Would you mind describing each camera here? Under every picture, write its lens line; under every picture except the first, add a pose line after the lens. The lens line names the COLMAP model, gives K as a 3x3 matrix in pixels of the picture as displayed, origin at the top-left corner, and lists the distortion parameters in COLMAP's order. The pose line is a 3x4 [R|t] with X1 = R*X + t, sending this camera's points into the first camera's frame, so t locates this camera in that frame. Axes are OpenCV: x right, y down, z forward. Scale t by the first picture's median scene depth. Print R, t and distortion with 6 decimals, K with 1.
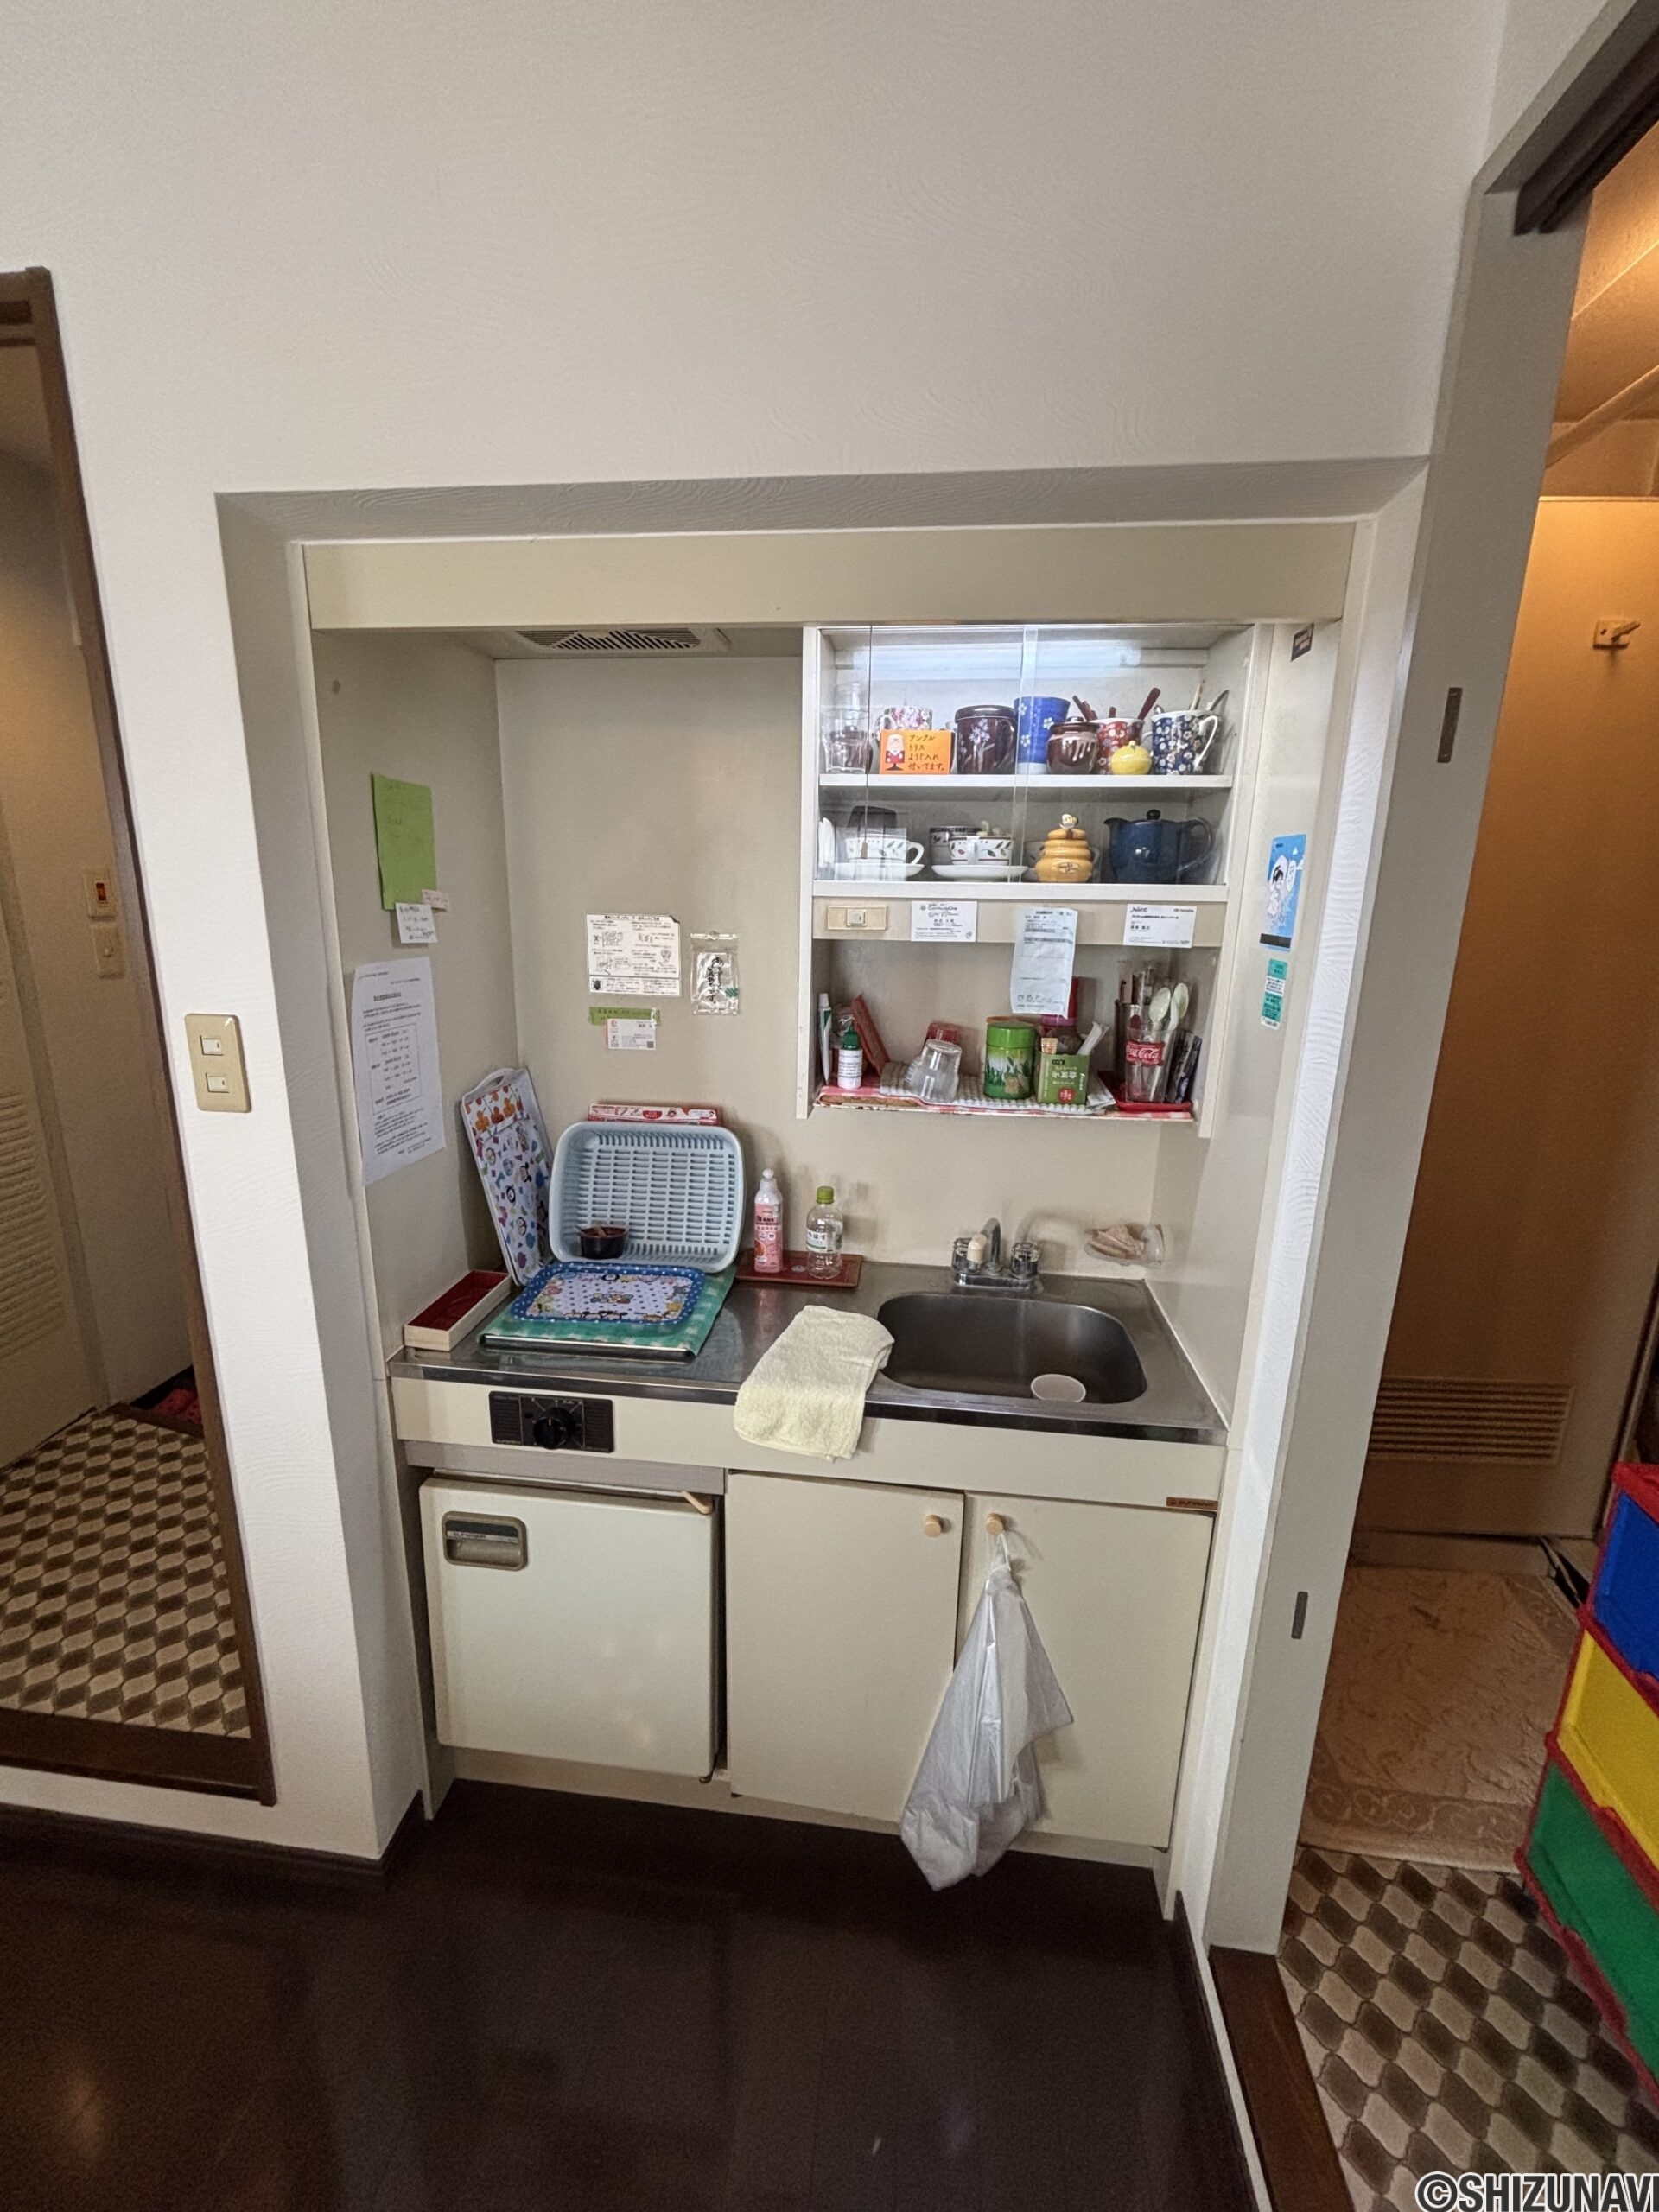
lens RADIAL K [[896.4, 0, 832.4], [0, 896.4, 1096.5], [0, 0, 1]] dist [-0.002112, -0.000236]
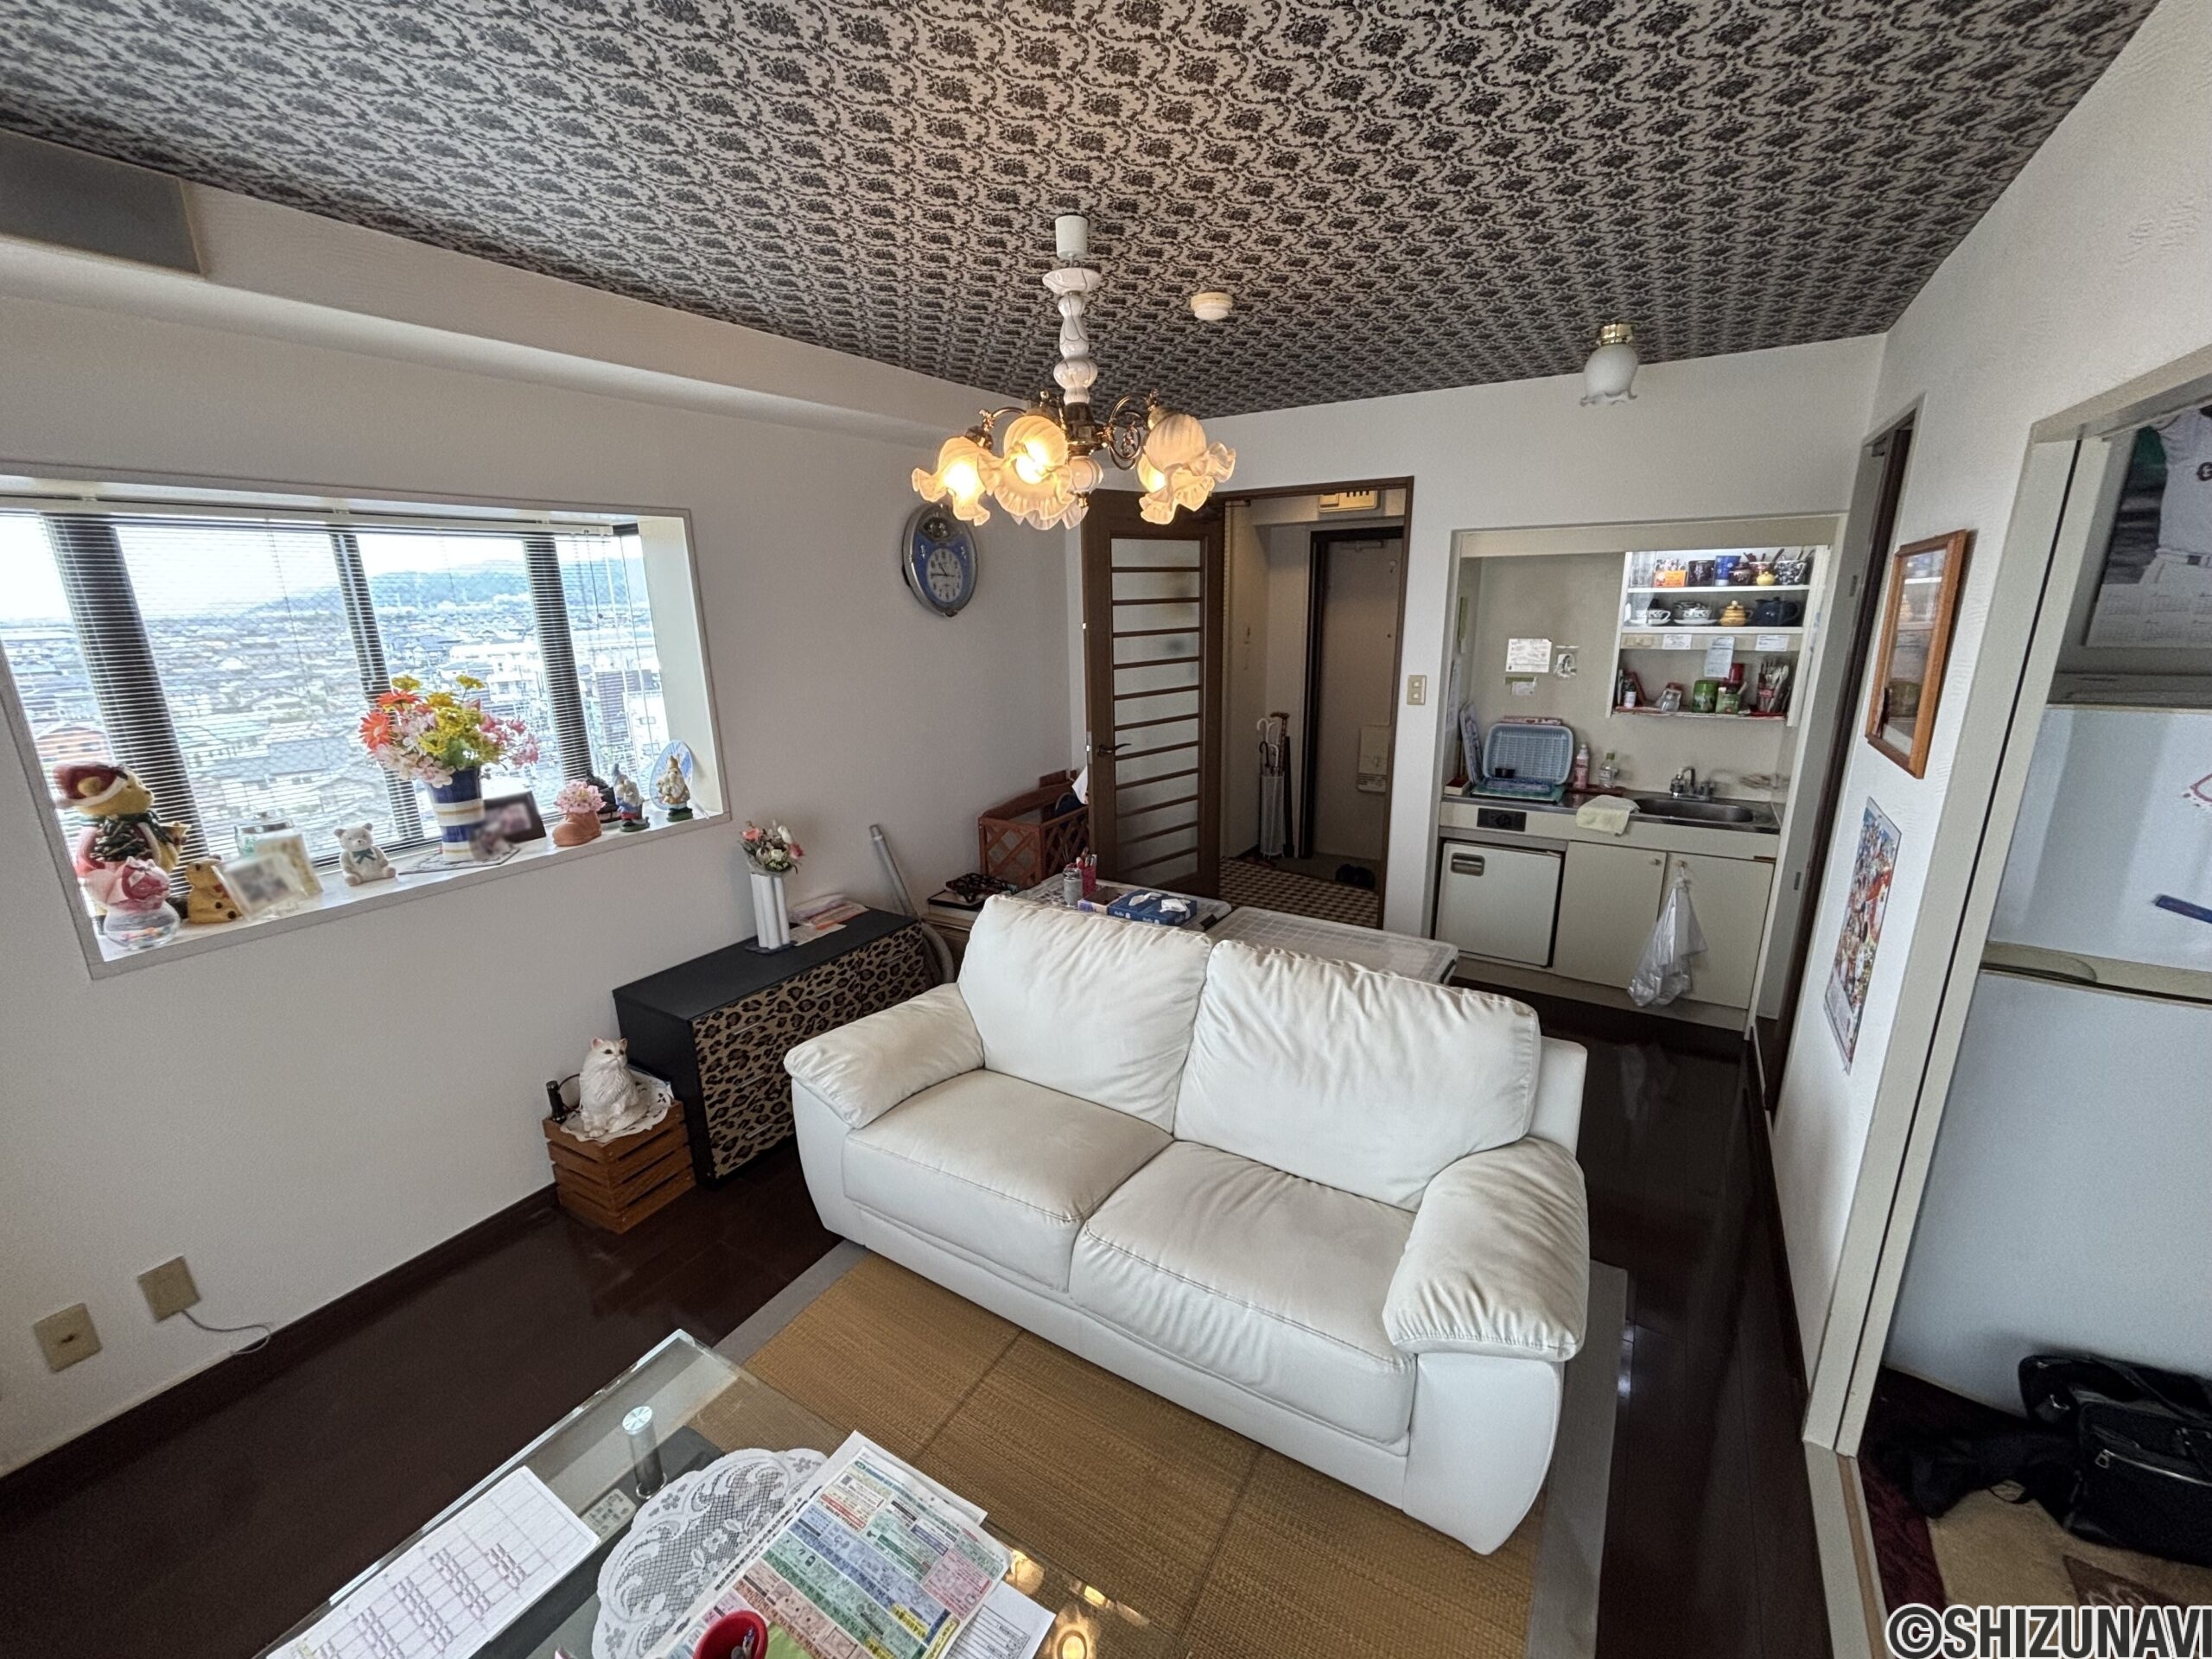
lens RADIAL K [[896.4, 0, 1104.0], [0, 896.4, 826.9], [0, 0, 1]] dist [-0.002112, -0.000236]
pose [[0.897166, 0.074104, -0.435432, -0.193116], [-0.057809, 0.997046, 0.050573, 0.298645], [0.437893, -0.020201, 0.898800, -2.027789]]
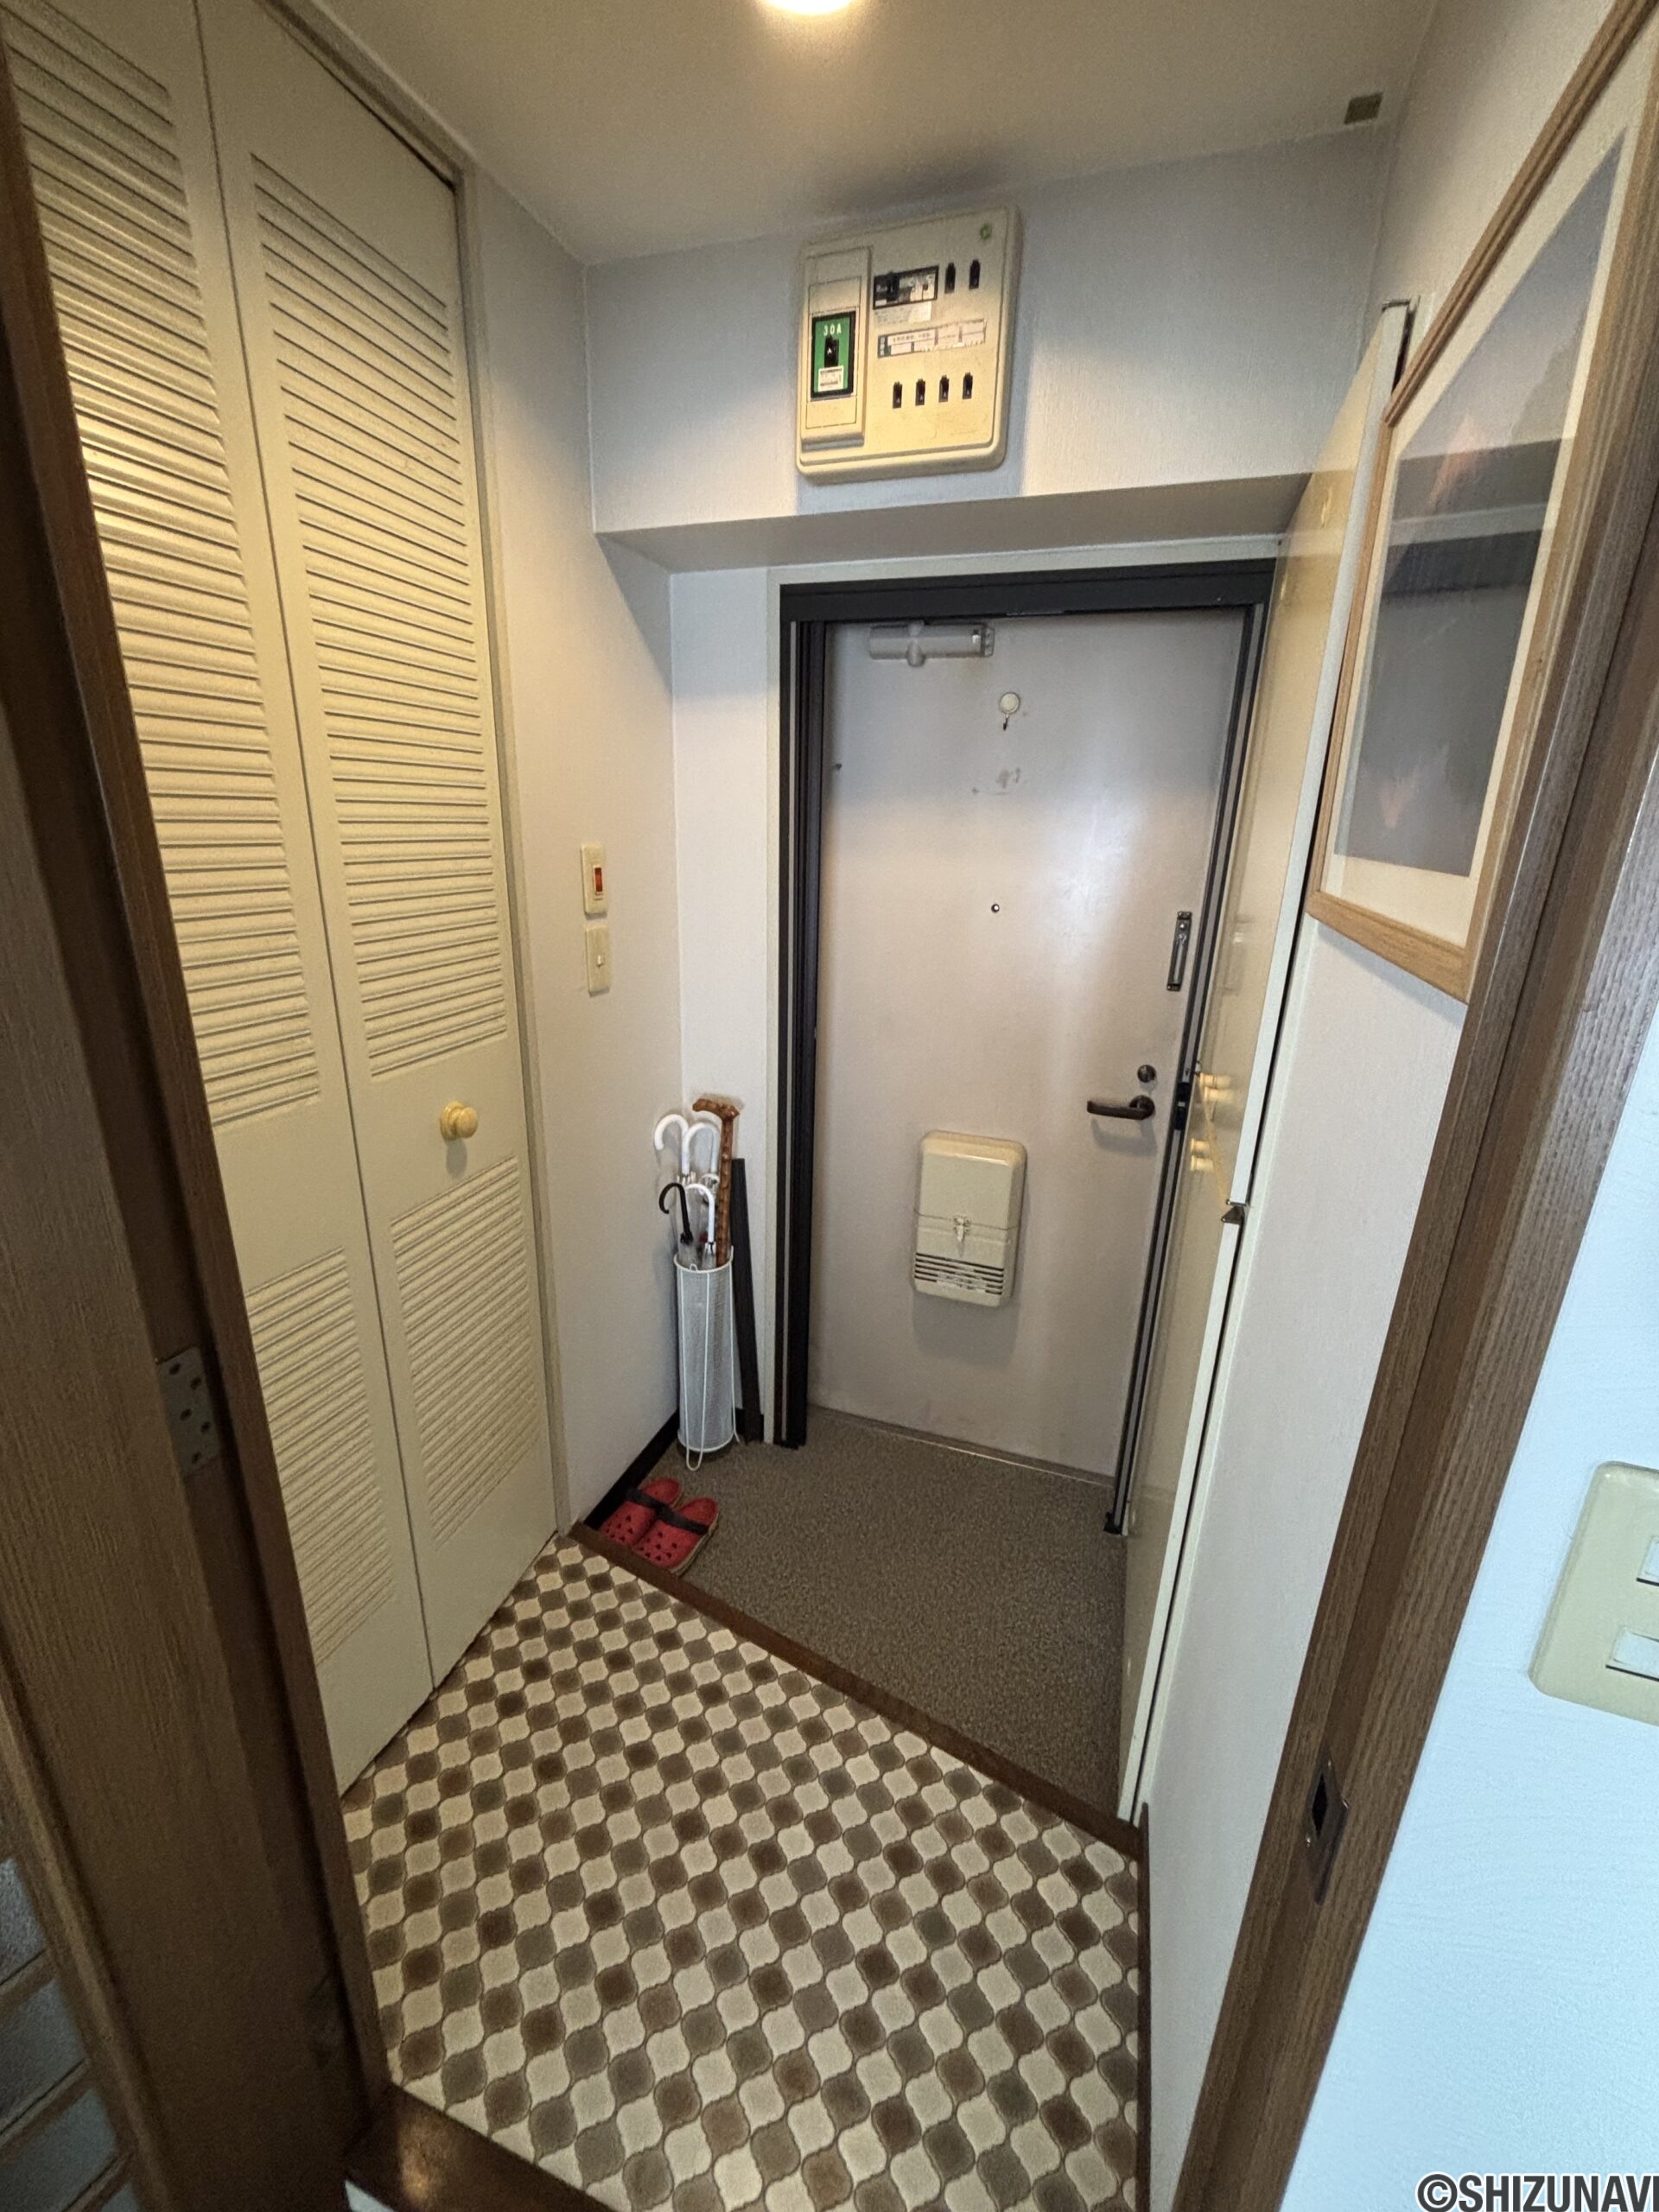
lens RADIAL K [[901.0, 0, 797.6], [0, 901.0, 1109.3], [0, 0, 1]] dist [0.000753, 0.000294]
pose [[0.969471, 0.067518, -0.235727, -0.780582], [-0.048329, 0.995100, 0.086259, -0.186518], [0.240395, -0.072234, 0.967984, 0.514769]]
